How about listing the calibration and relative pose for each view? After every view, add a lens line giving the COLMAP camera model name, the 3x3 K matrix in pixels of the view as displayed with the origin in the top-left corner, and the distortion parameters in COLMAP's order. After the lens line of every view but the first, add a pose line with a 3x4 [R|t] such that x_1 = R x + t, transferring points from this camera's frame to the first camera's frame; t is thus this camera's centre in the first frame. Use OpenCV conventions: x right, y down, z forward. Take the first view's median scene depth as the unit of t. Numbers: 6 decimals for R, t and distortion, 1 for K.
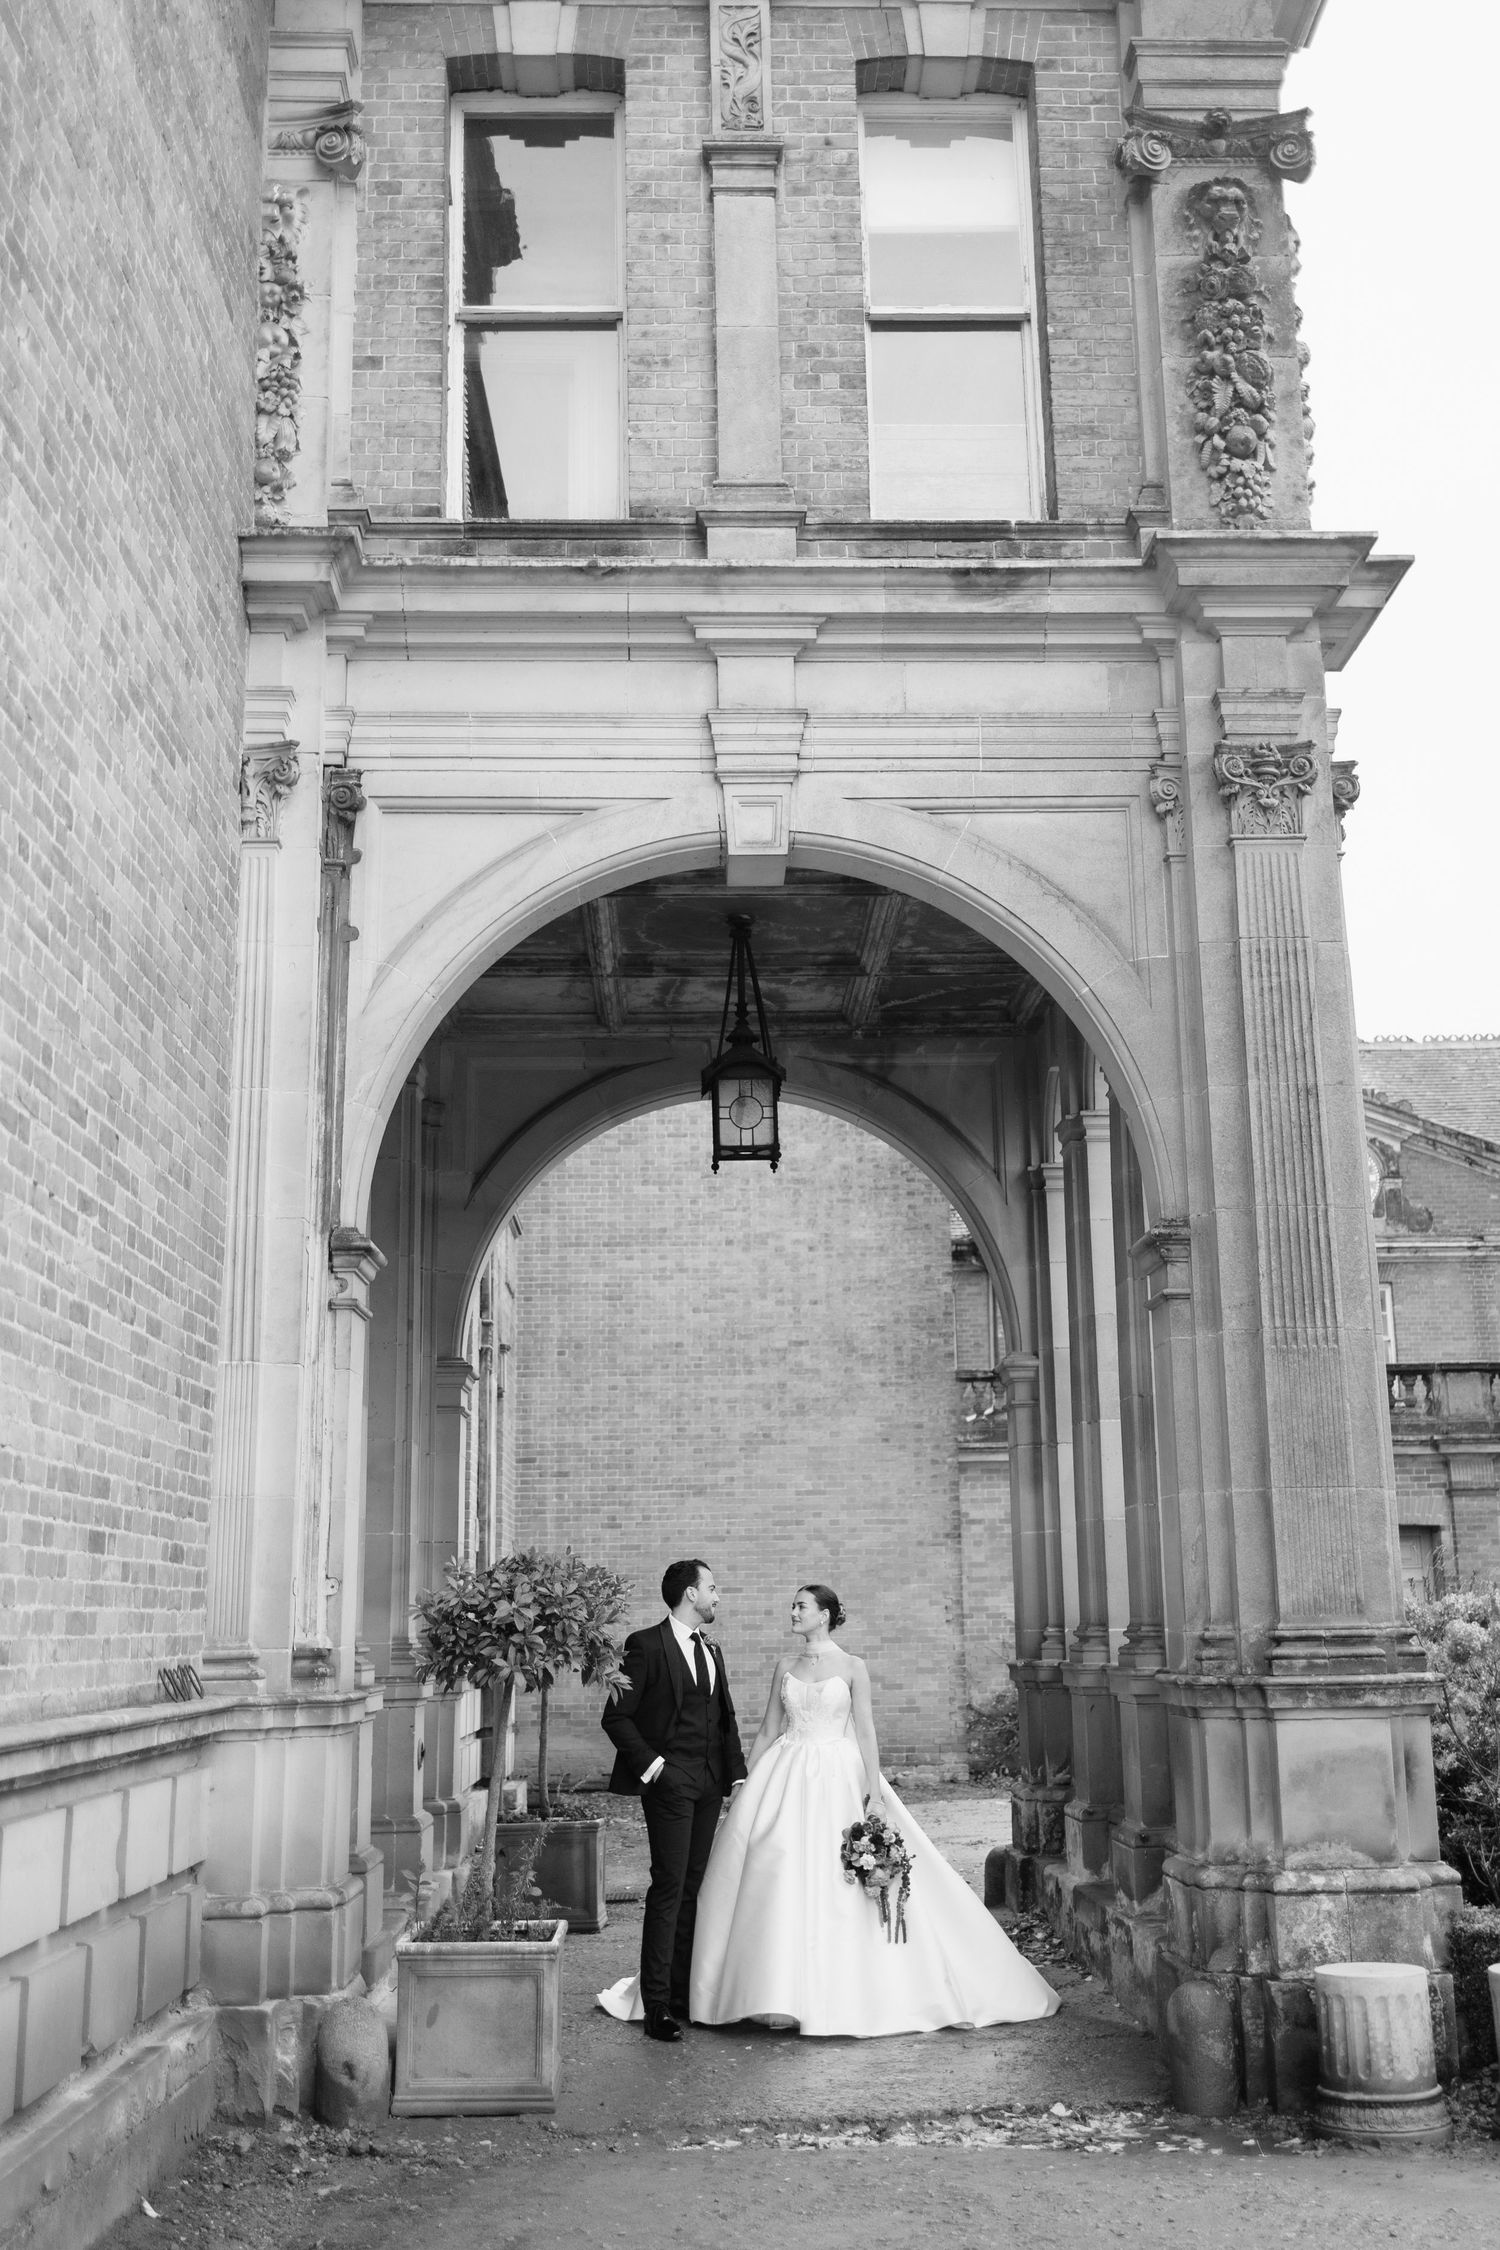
lens RADIAL K [[2256.7, 0, 820.5], [0, 2256.7, 1138.8], [0, 0, 1]] dist [-0.000927, 0.000511]
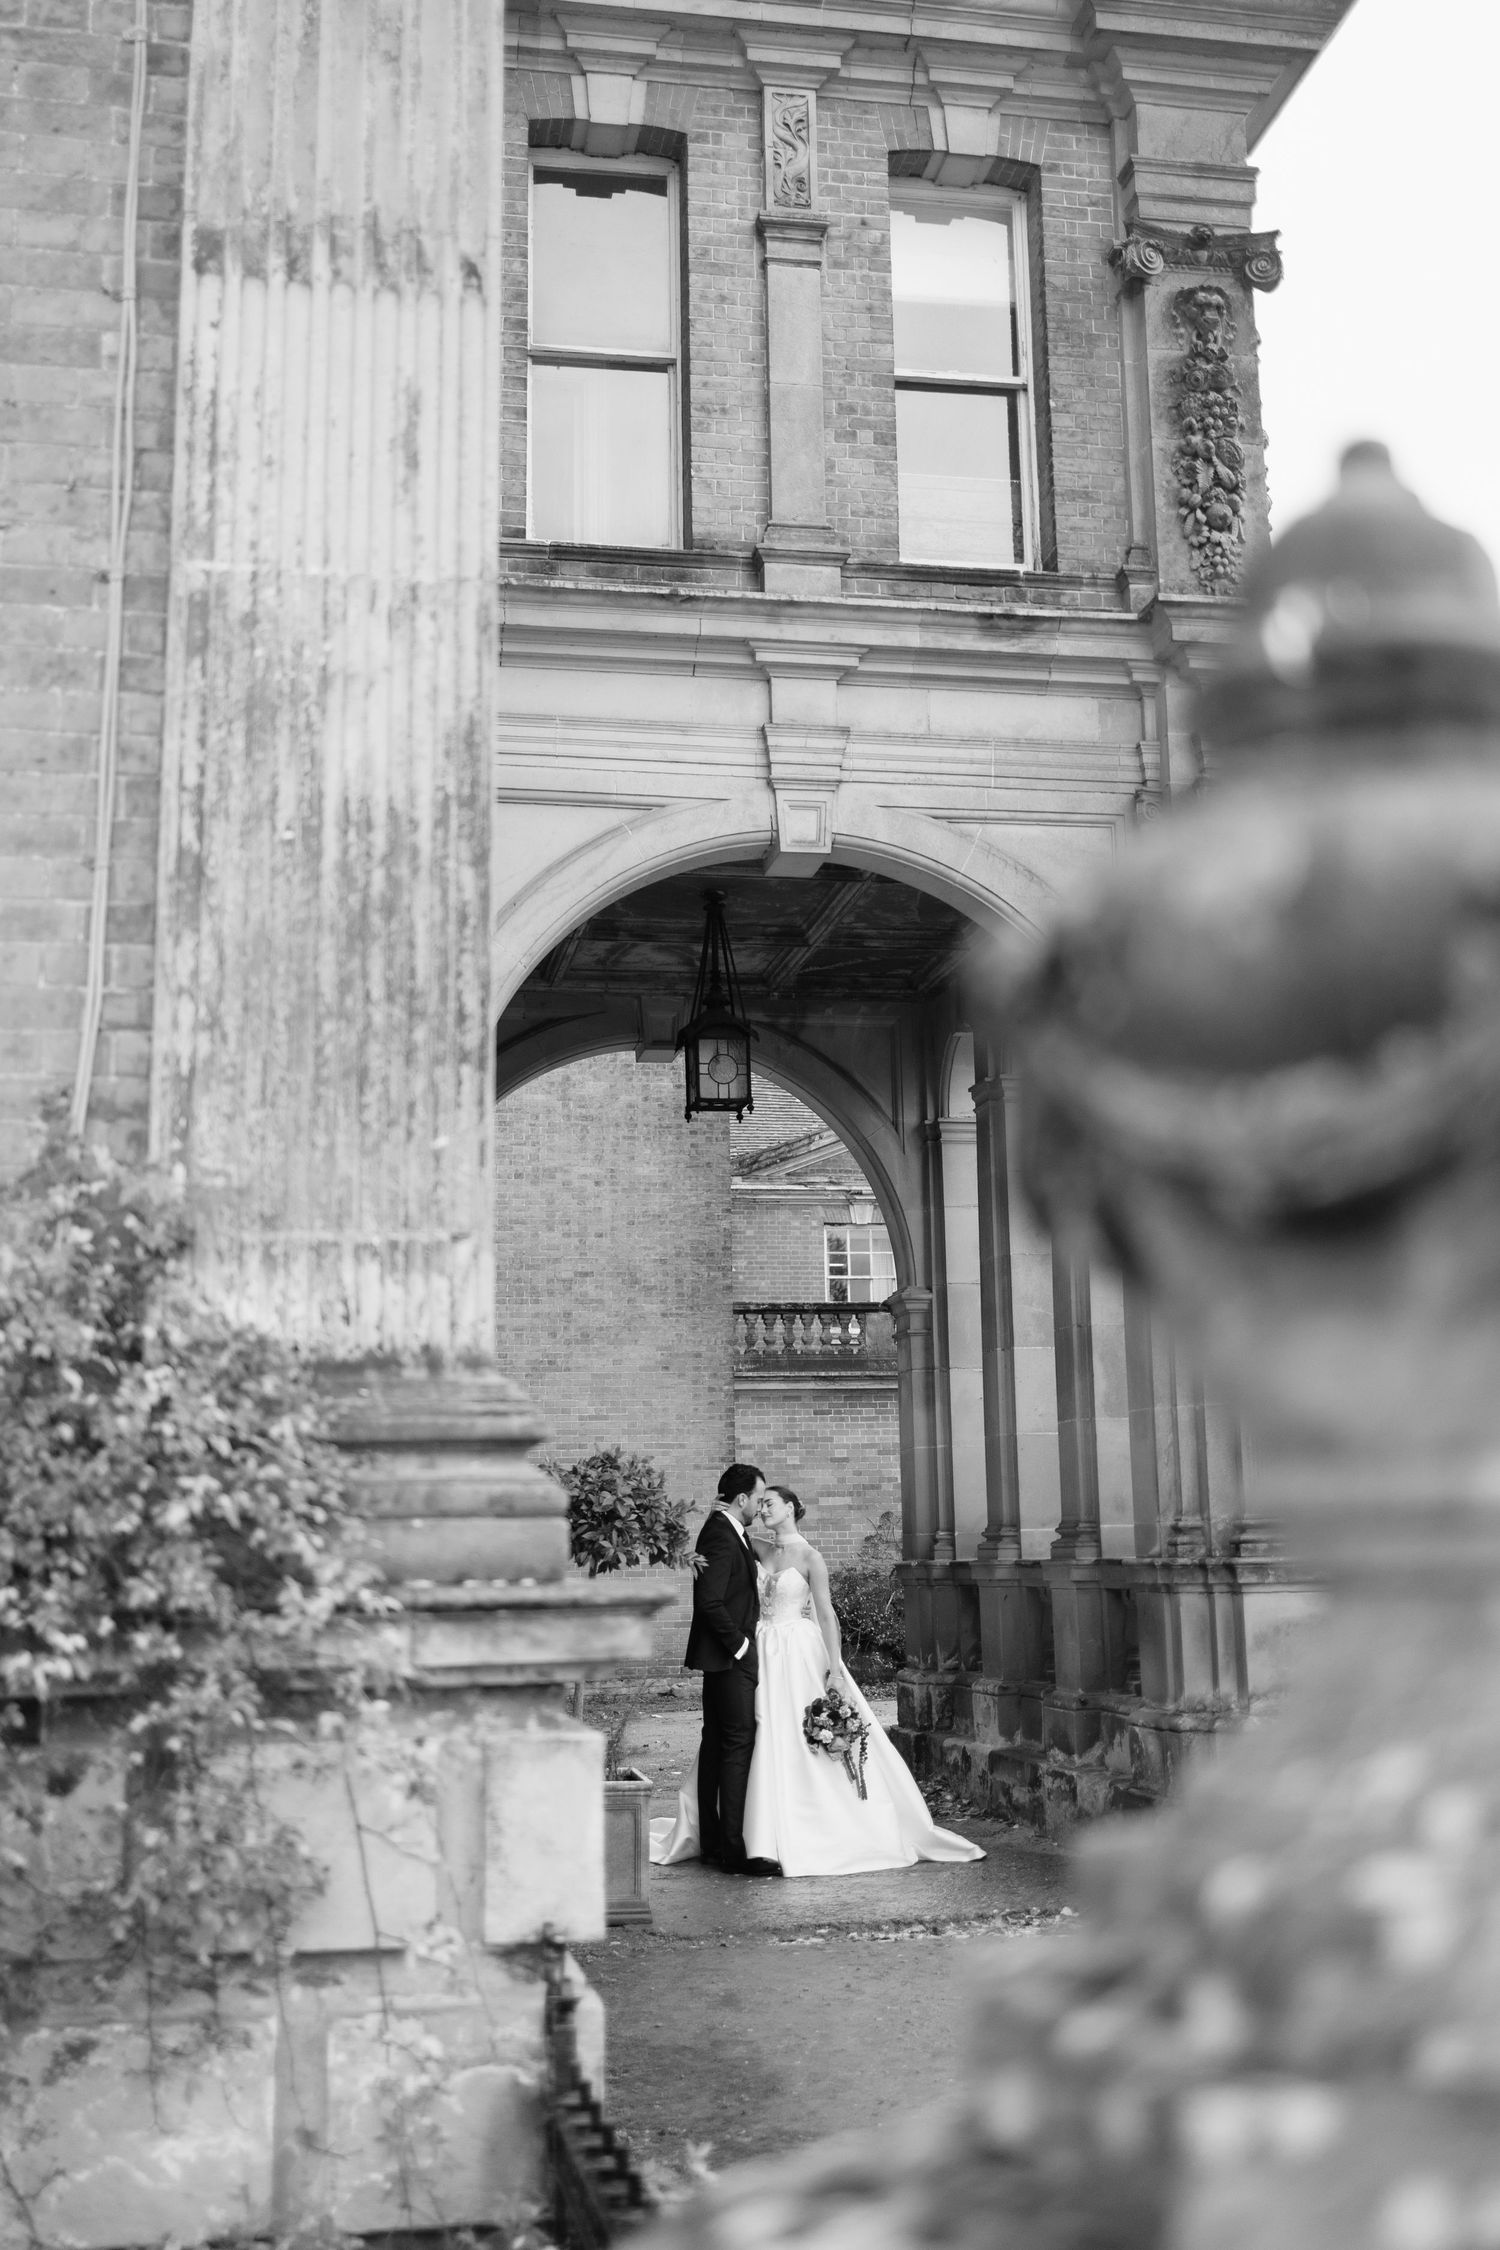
lens RADIAL K [[2319.0, 0, 750.0], [0, 2319.0, 1125.0], [0, 0, 1]] dist [0.006379, 0.003524]
pose [[0.990562, 0.026231, 0.134532, -0.204987], [-0.029613, 0.999292, 0.023199, -0.012977], [-0.133828, -0.026964, 0.990638, -0.168639]]
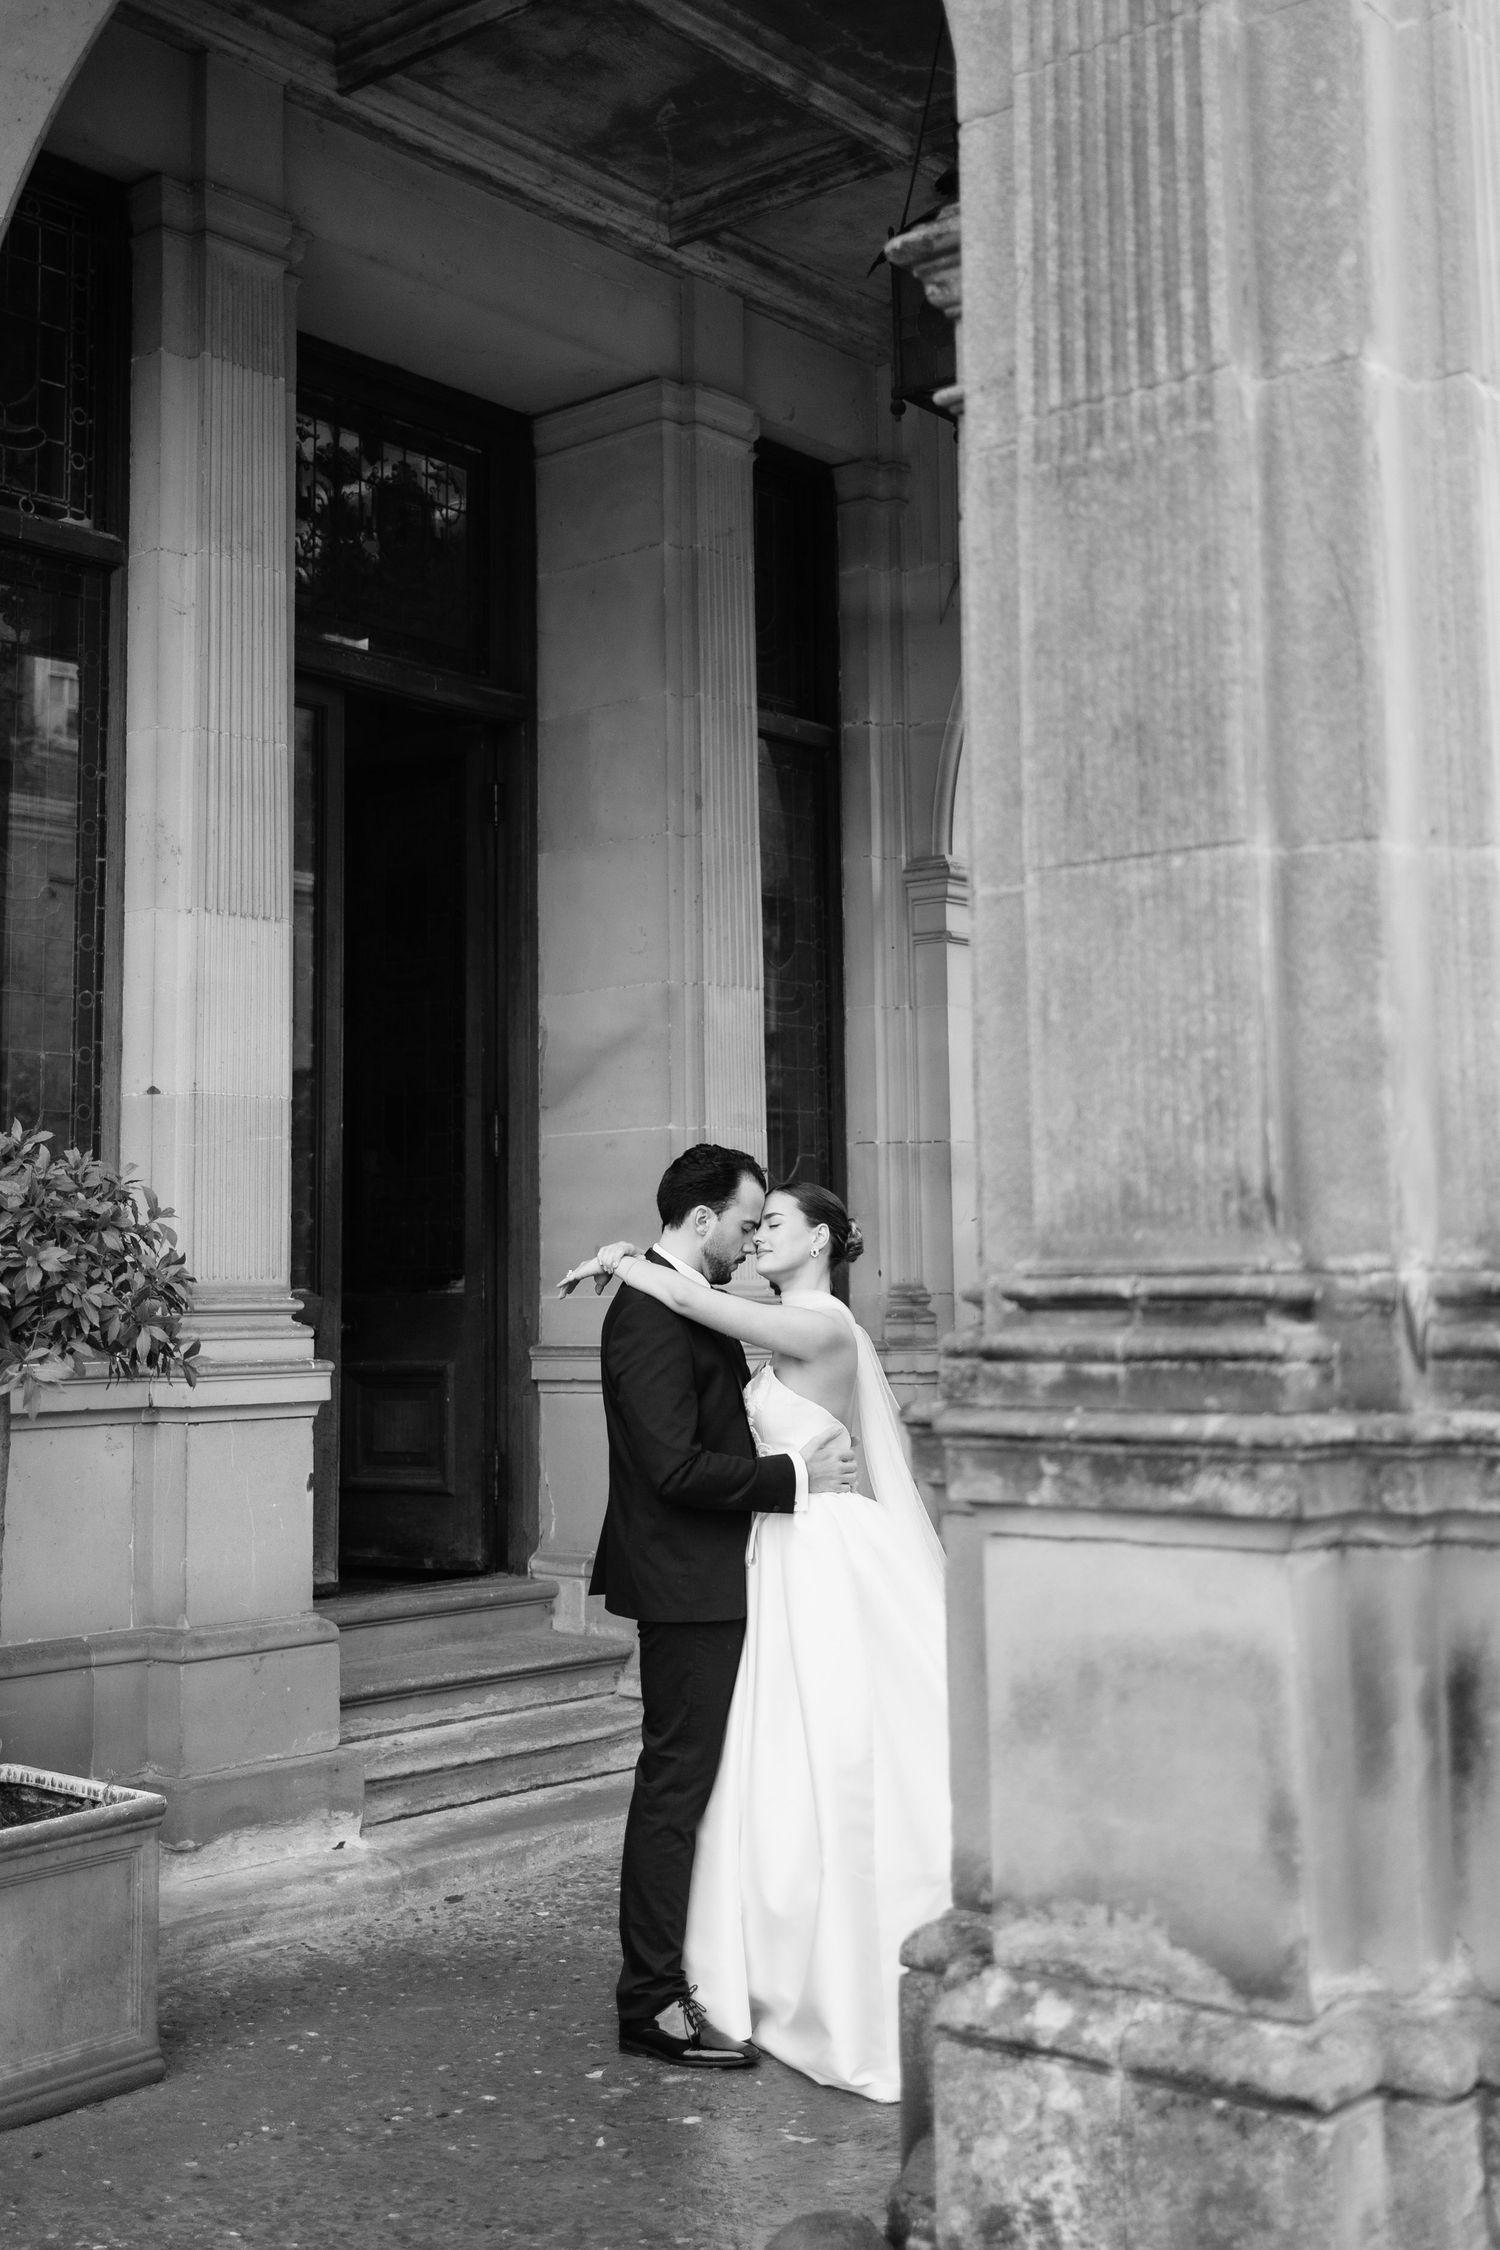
lens RADIAL K [[2523.7, 0, 749.6], [0, 2523.7, 1043.8], [0, 0, 1]] dist [0.007829, 0.011879]
pose [[0.734628, -0.063109, -0.675529, 0.383724], [0.143968, 0.987490, 0.064311, 0.134058], [0.663020, -0.144500, 0.734524, 0.613717]]
